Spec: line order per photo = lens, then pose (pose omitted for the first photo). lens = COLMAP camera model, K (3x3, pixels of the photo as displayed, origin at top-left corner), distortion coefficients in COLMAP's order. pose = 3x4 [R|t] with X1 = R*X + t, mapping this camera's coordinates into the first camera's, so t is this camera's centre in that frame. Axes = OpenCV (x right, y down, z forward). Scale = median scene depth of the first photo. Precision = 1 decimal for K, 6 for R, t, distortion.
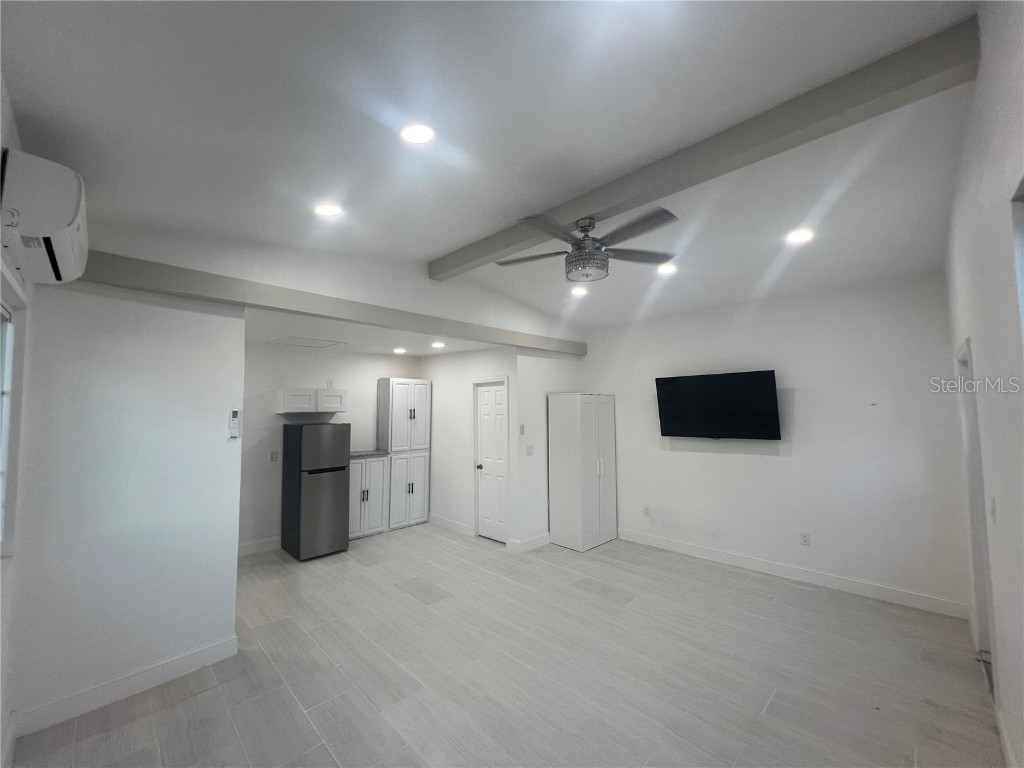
lens RADIAL K [[412.3, 0, 512.0], [0, 412.3, 384.0], [0, 0, 1]] dist [-0.000171, -0.000093]
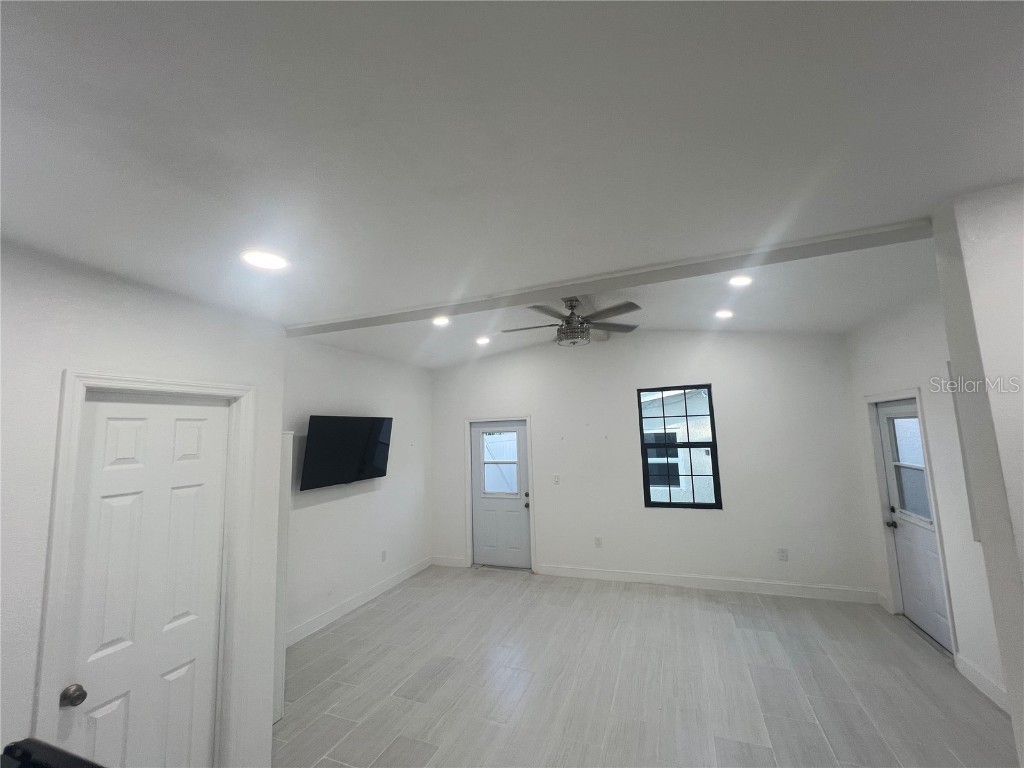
lens RADIAL K [[410.0, 0, 512.0], [0, 410.0, 384.0], [0, 0, 1]] dist [-0.000014, -0.000127]
pose [[-0.394639, 0.133172, 0.909134, -0.526773], [-0.019441, 0.988009, -0.153165, 0.040015], [-0.918631, -0.078120, -0.387318, 0.974936]]
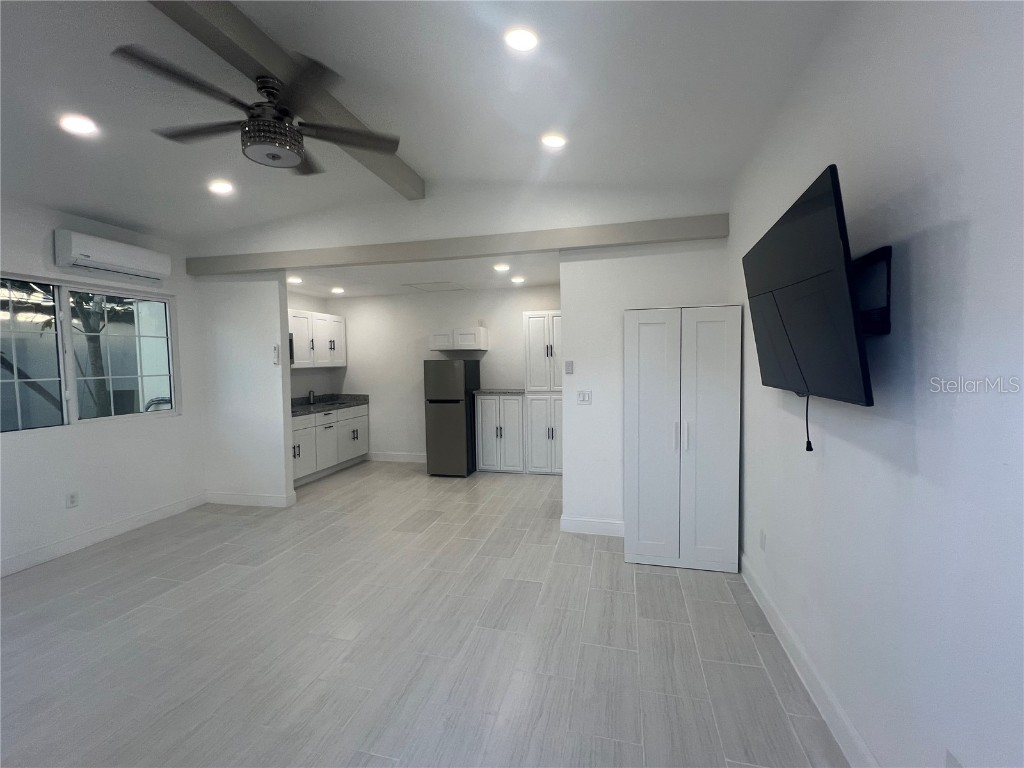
lens RADIAL K [[450.9, 0, 512.0], [0, 450.9, 384.0], [0, 0, 1]] dist [-0.009540, 0.000365]
pose [[0.515116, 0.043760, -0.856003, 0.671721], [0.060183, 0.994384, 0.087050, 0.067057], [0.855005, -0.096357, 0.509589, 0.535742]]
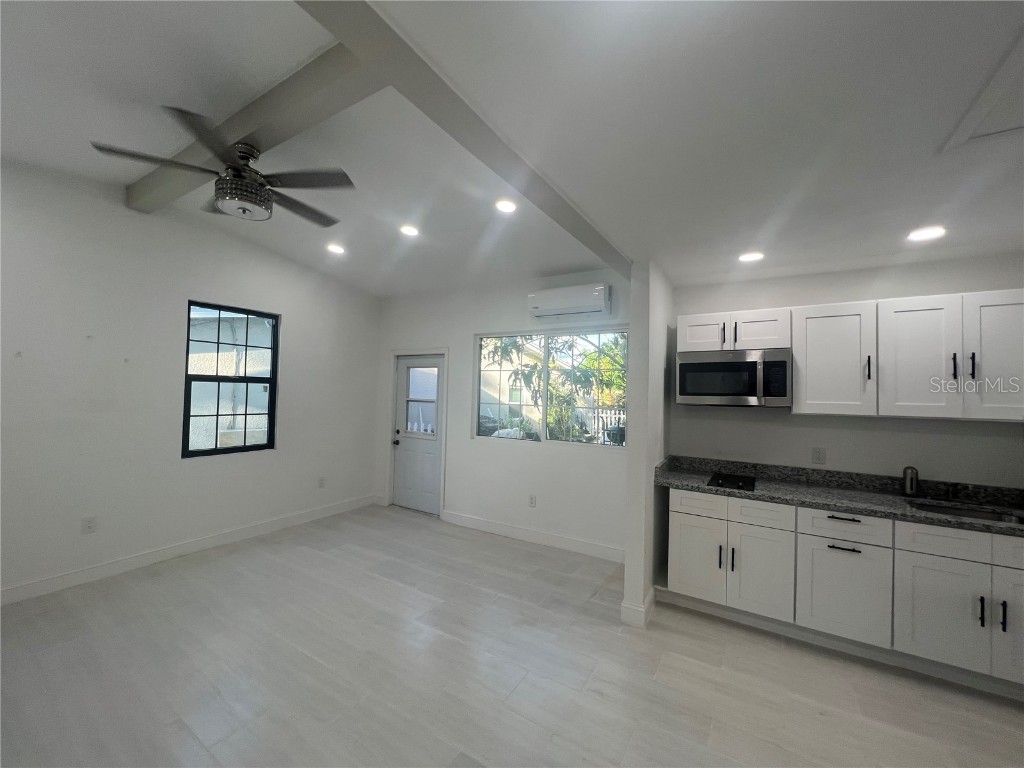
lens RADIAL K [[410.0, 0, 512.0], [0, 410.0, 384.0], [0, 0, 1]] dist [-0.000014, -0.000127]
pose [[-0.976621, -0.019658, -0.214068, -0.112904], [-0.004012, 0.997304, -0.073277, 0.096728], [0.214931, -0.070705, -0.974066, 1.135766]]
